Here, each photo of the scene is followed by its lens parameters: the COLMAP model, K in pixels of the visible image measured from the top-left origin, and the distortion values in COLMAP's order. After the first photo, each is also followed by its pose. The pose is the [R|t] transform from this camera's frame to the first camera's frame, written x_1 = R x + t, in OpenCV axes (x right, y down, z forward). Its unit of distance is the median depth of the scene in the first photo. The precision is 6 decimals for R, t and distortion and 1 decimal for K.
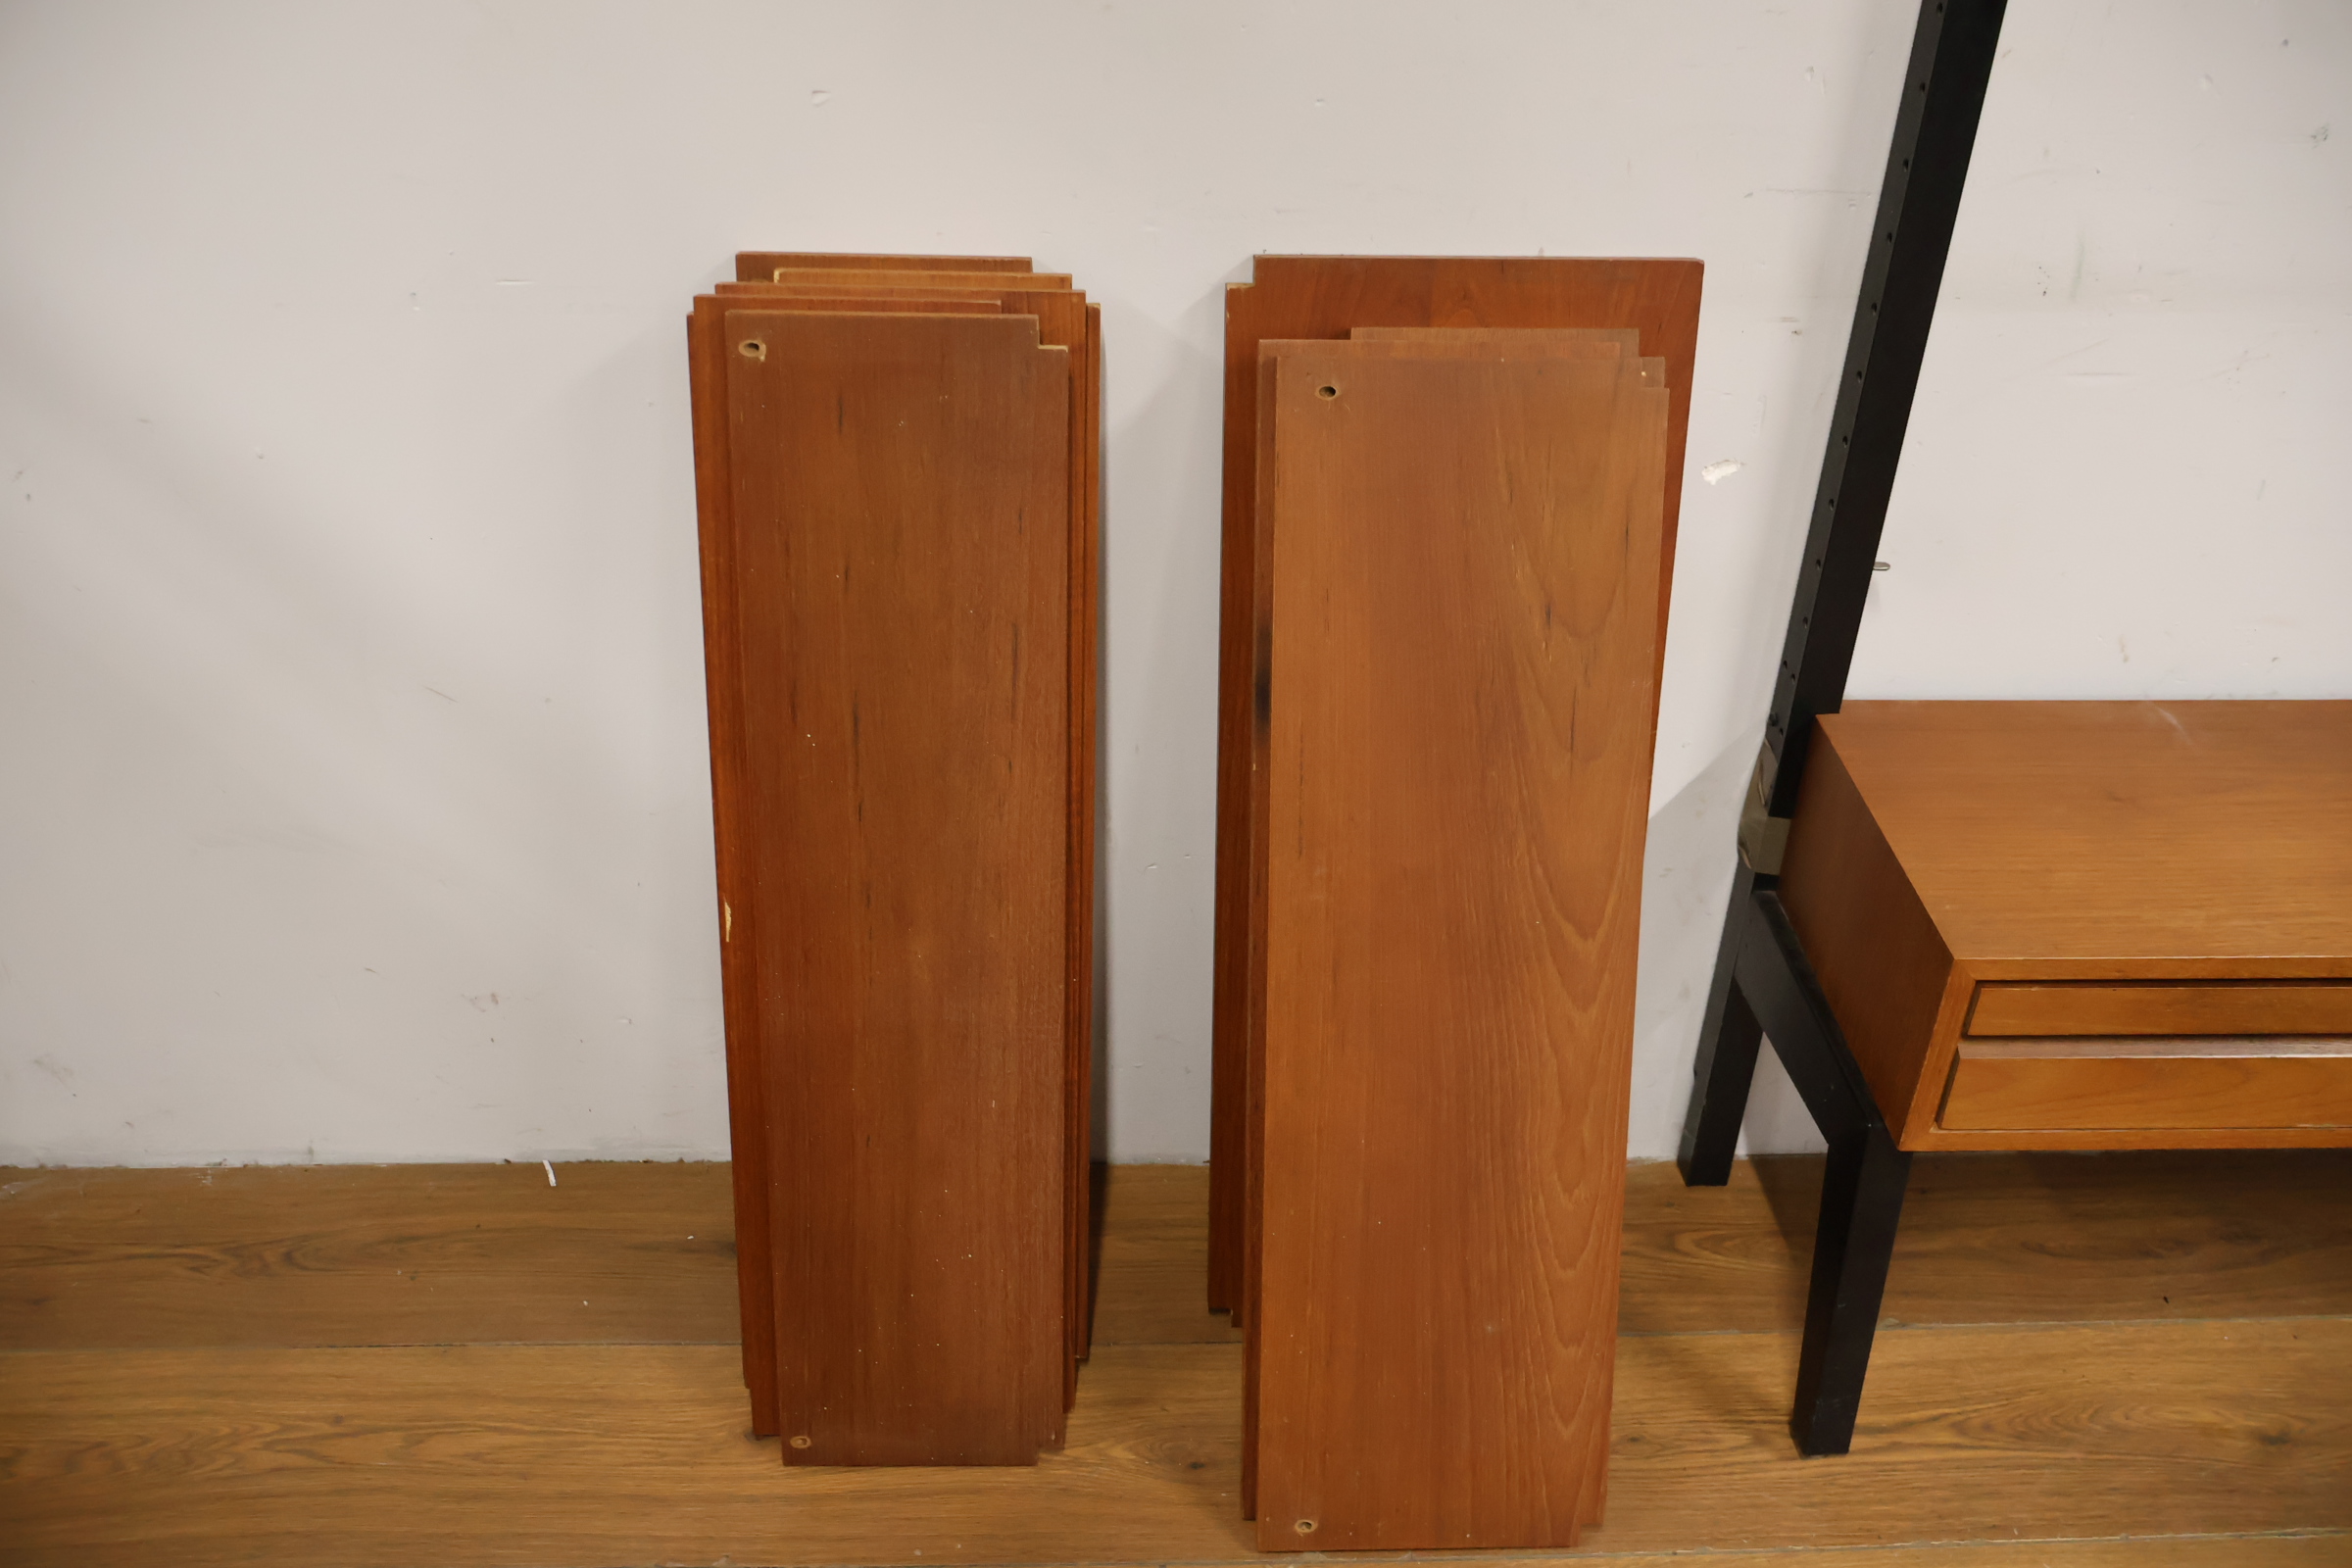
lens RADIAL K [[1983.5, 0, 1176.0], [0, 1983.5, 784.0], [0, 0, 1]] dist [-0.008463, 0.013268]
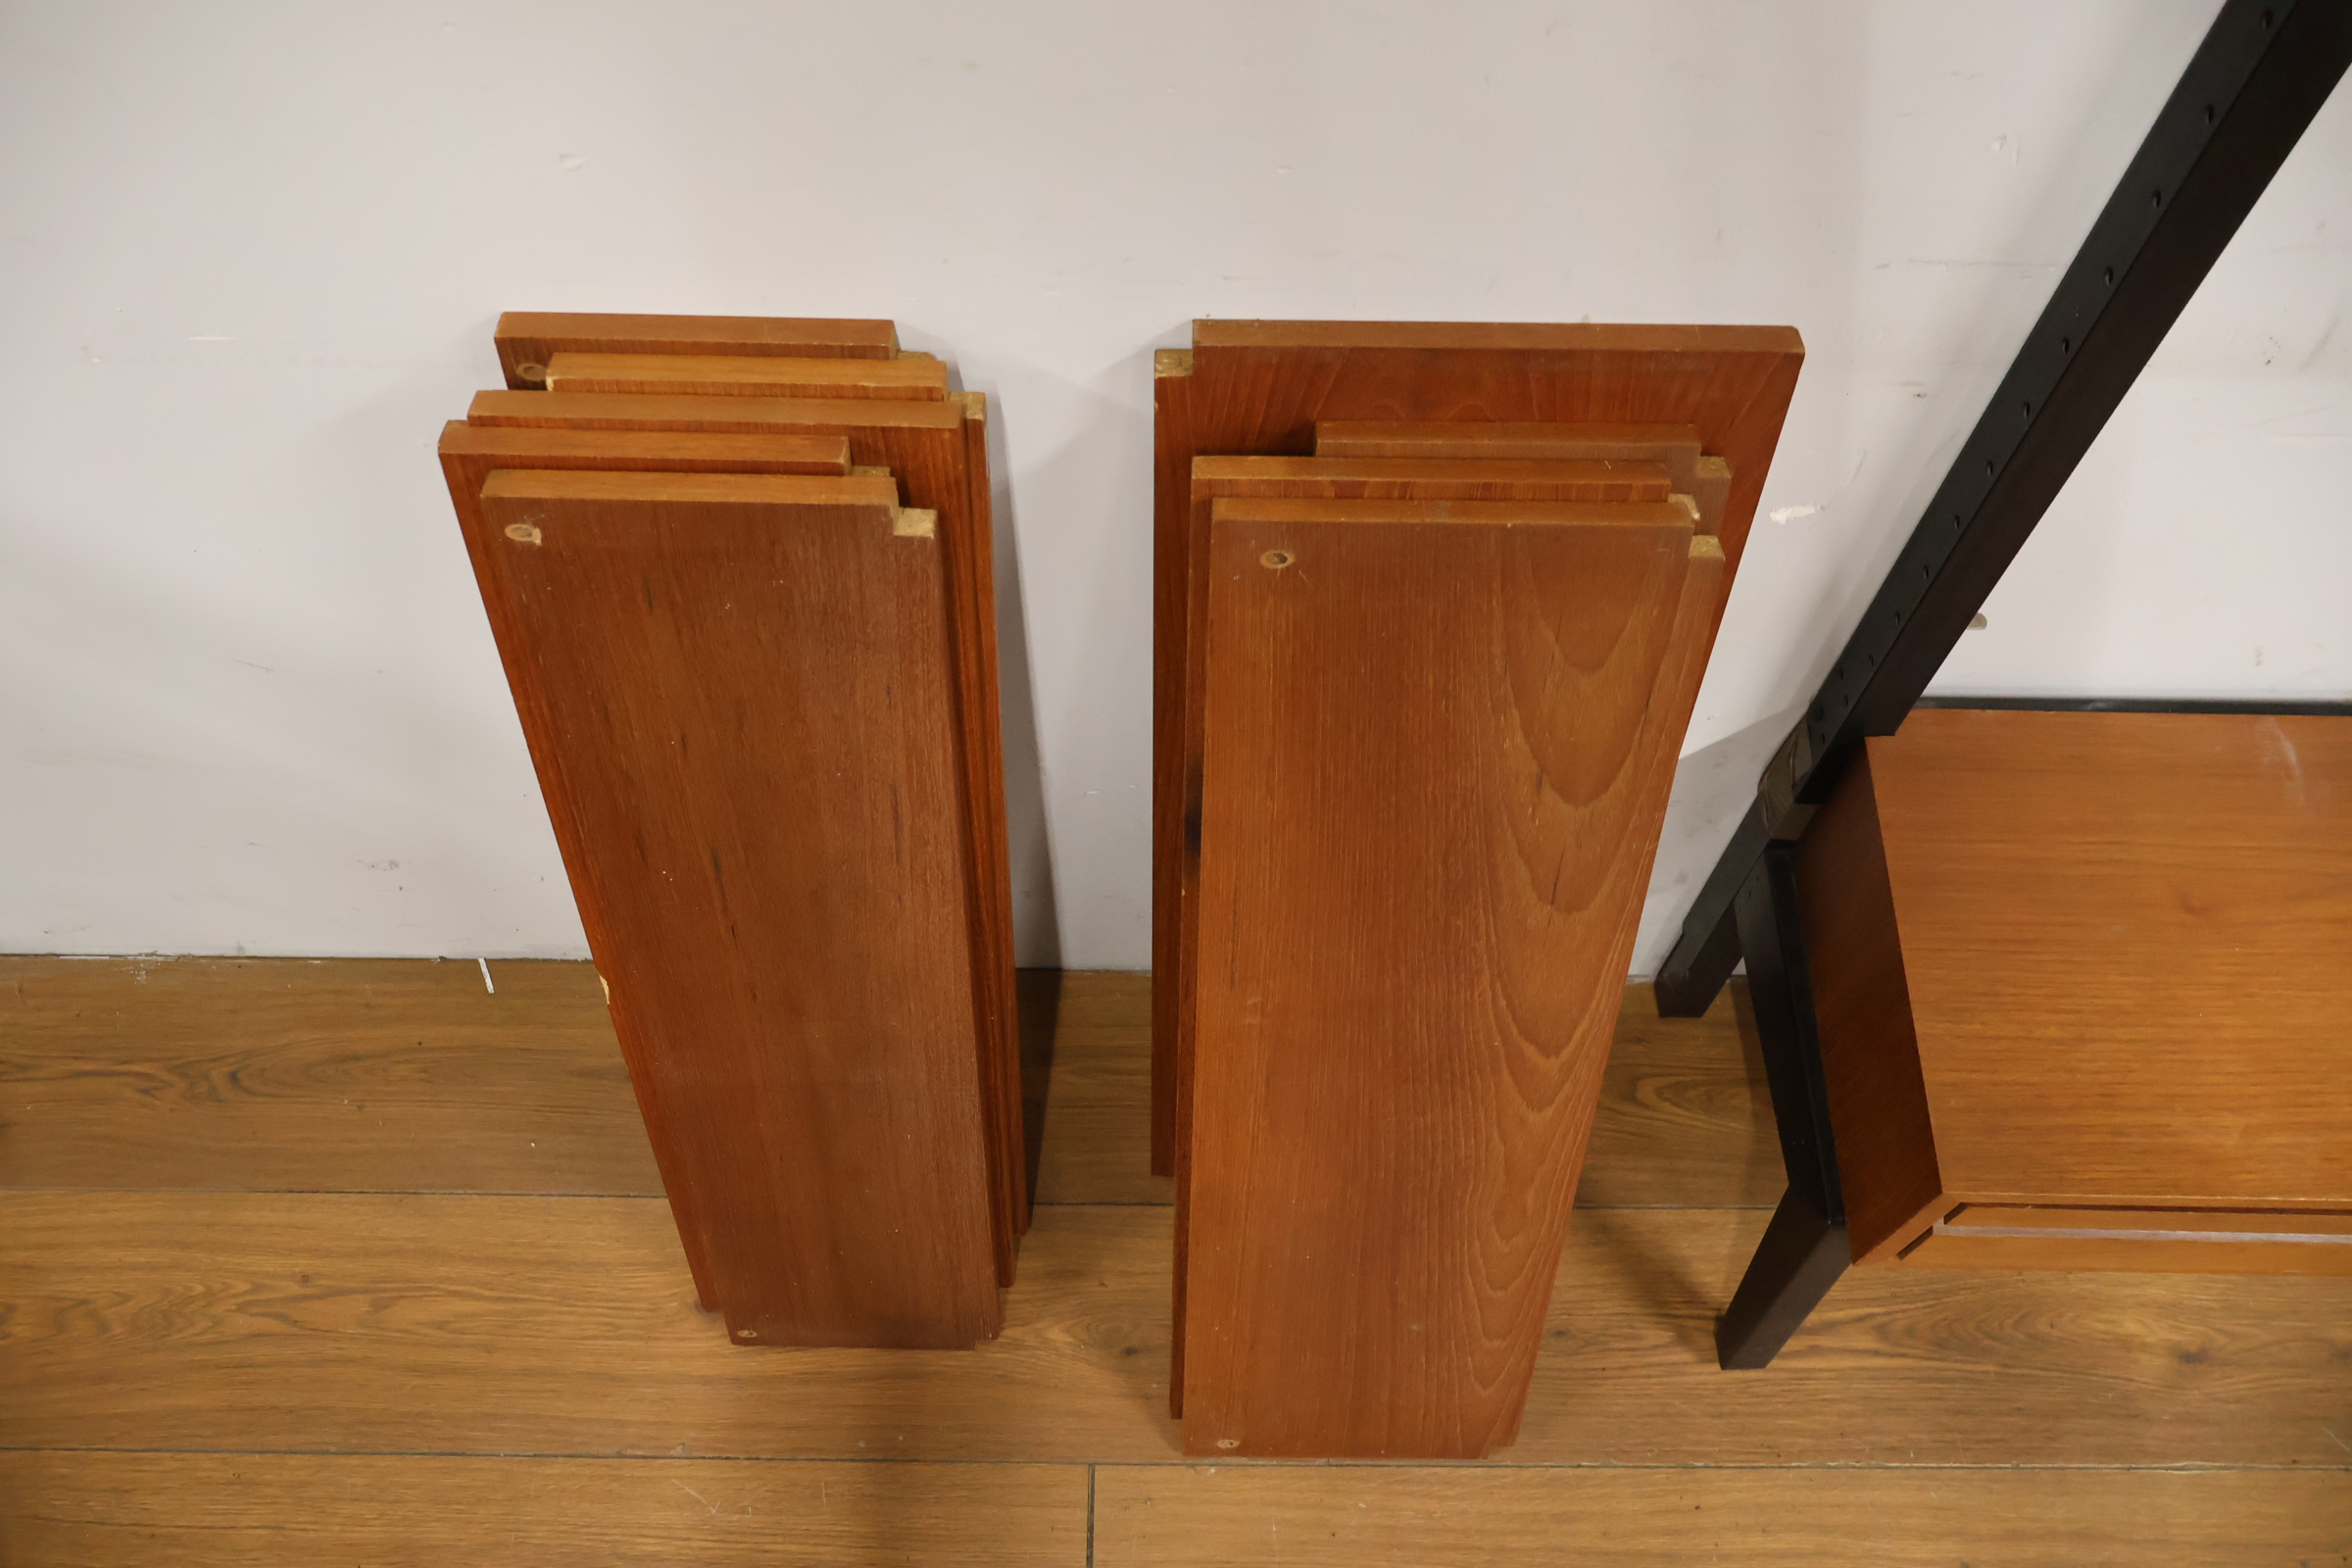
lens RADIAL K [[1976.7, 0, 1171.1], [0, 1976.7, 783.3], [0, 0, 1]] dist [-0.002958, 0.000998]
pose [[0.999136, 0.031957, -0.026568, 0.049859], [-0.015097, 0.874720, 0.484393, -0.419693], [0.038719, -0.483573, 0.874447, 0.241703]]
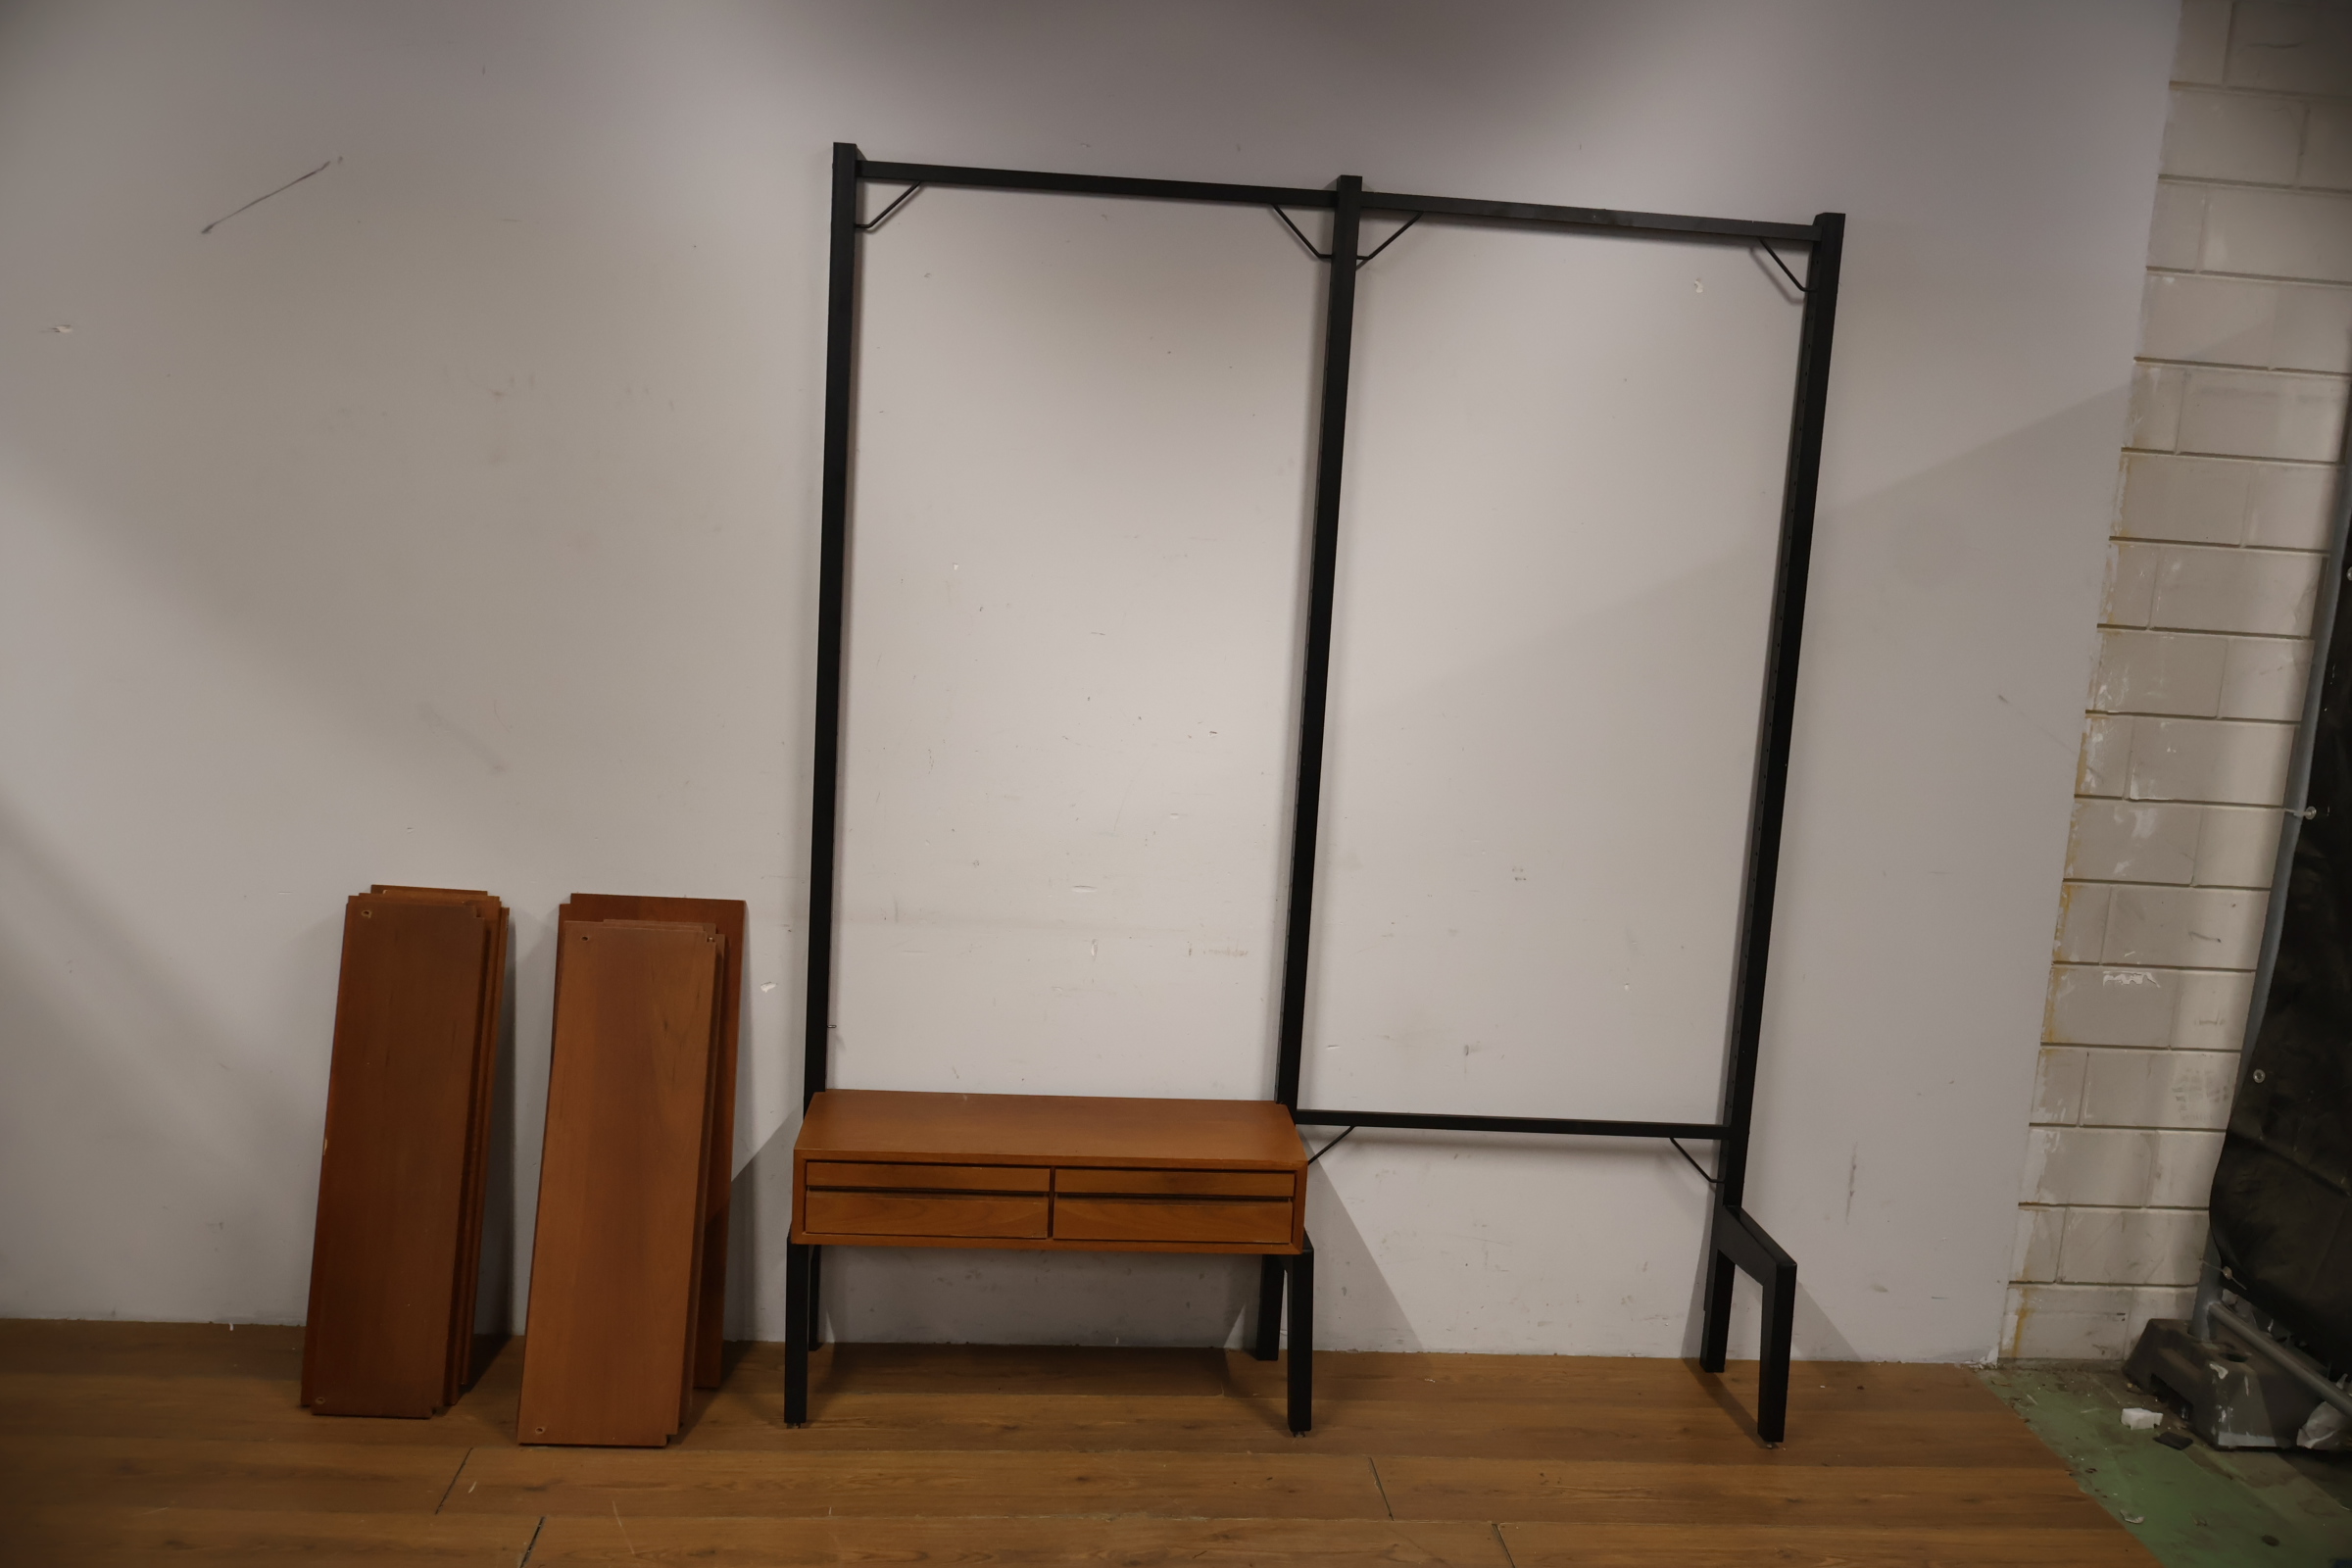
lens RADIAL K [[1983.5, 0, 1176.0], [0, 1983.5, 784.0], [0, 0, 1]] dist [-0.008463, 0.013268]
pose [[0.997863, 0.036090, 0.054472, 0.608484], [-0.011161, 0.915523, -0.402110, 0.573617], [-0.064383, 0.400643, 0.913970, -1.338109]]
